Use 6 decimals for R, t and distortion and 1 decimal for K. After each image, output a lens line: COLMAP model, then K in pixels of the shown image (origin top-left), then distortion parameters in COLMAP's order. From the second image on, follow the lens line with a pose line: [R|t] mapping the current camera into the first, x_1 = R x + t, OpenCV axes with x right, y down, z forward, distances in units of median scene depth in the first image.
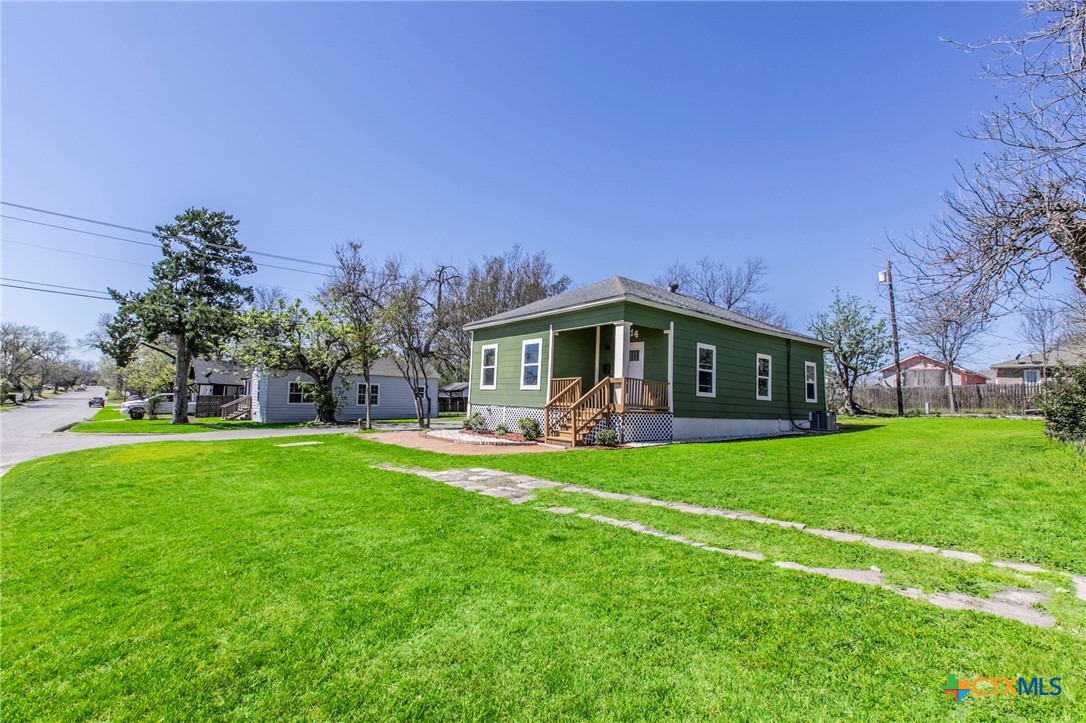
lens RADIAL K [[477.5, 0, 543.0], [0, 477.5, 361.5], [0, 0, 1]] dist [-0.004216, -0.000818]
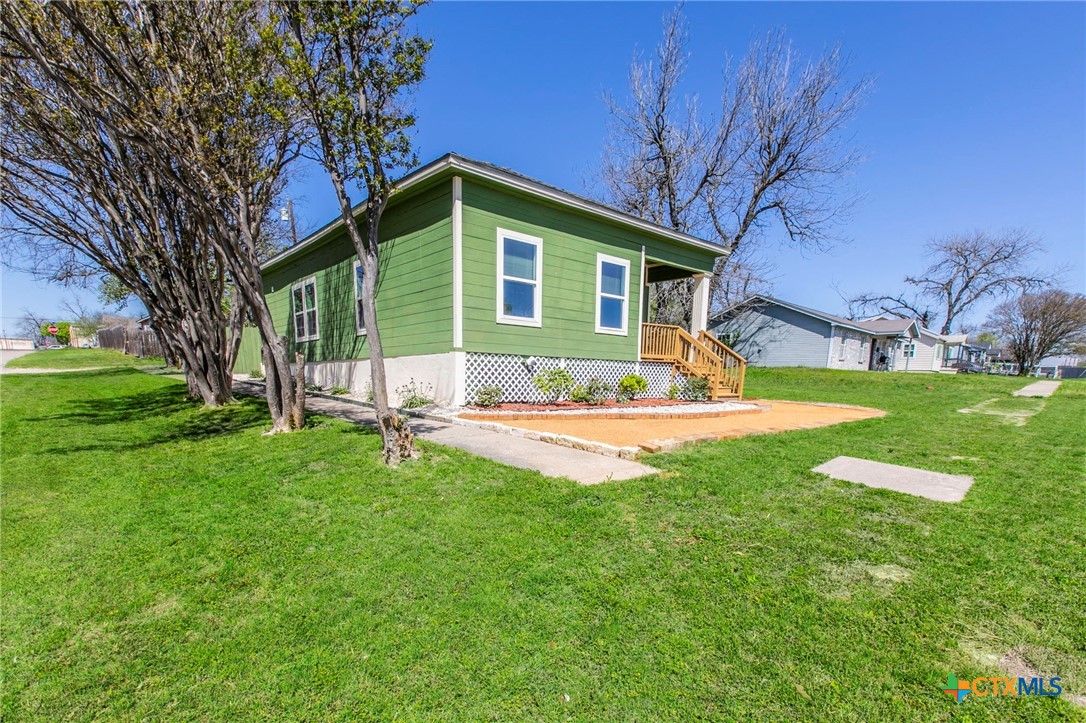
lens RADIAL K [[477.5, 0, 543.0], [0, 477.5, 361.5], [0, 0, 1]] dist [-0.004216, -0.000818]
pose [[0.002643, -0.102039, 0.994777, -0.626189], [-0.179253, 0.978620, 0.100858, 0.041564], [-0.983800, -0.178583, -0.015705, 0.987599]]
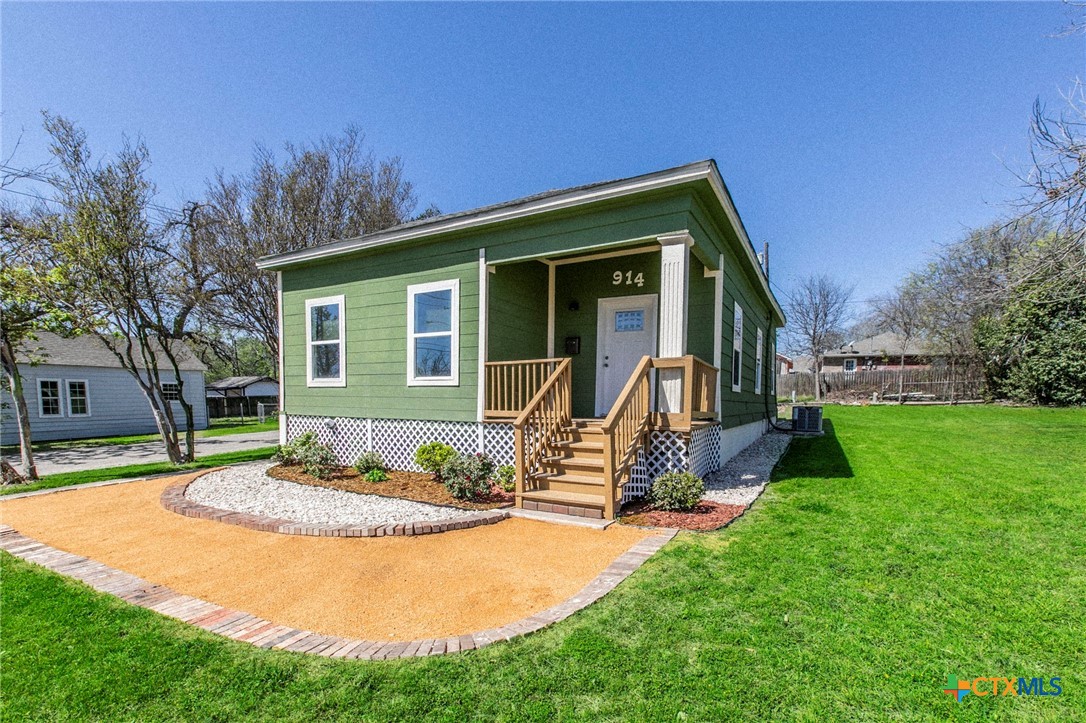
lens RADIAL K [[457.8, 0, 539.7], [0, 457.8, 420.0], [0, 0, 1]] dist [0.000186, 0.000192]
pose [[0.914338, -0.049094, 0.401966, -0.106681], [-0.007767, 0.990315, 0.138620, 0.024932], [-0.404878, -0.129867, 0.905101, 0.469125]]
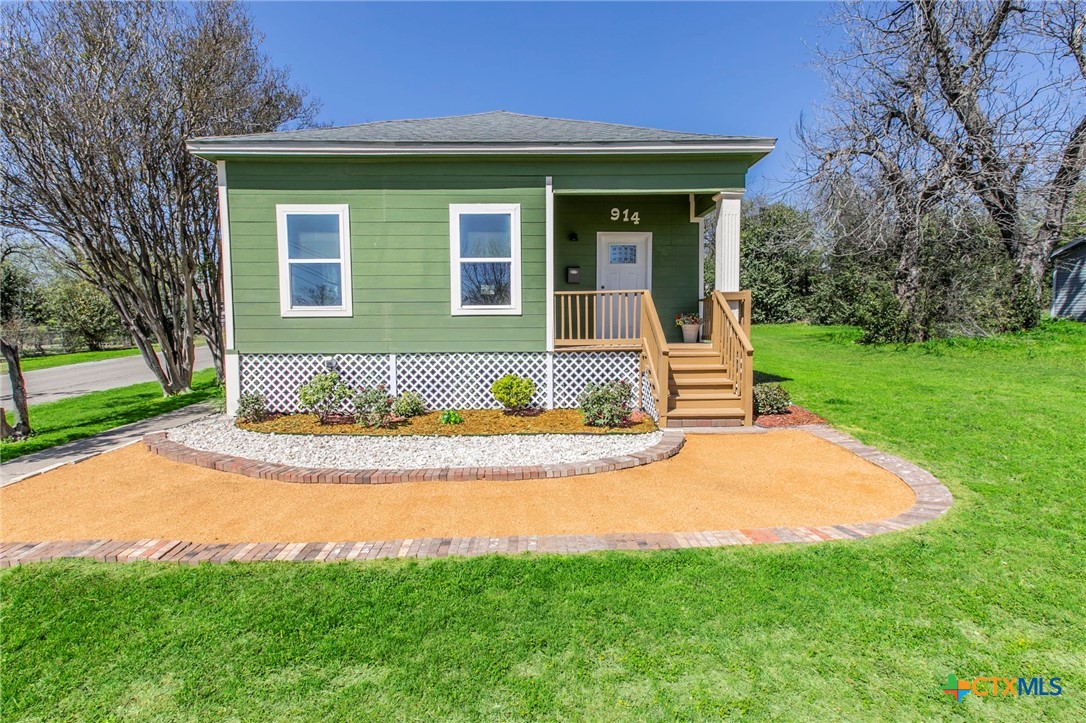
lens RADIAL K [[477.6, 0, 539.6], [0, 477.6, 340.8], [0, 0, 1]] dist [-0.002578, -0.000209]
pose [[0.610190, -0.076430, 0.788560, -0.326798], [-0.036979, 0.991503, 0.124715, 0.021967], [-0.791392, -0.105260, 0.602179, 0.612916]]
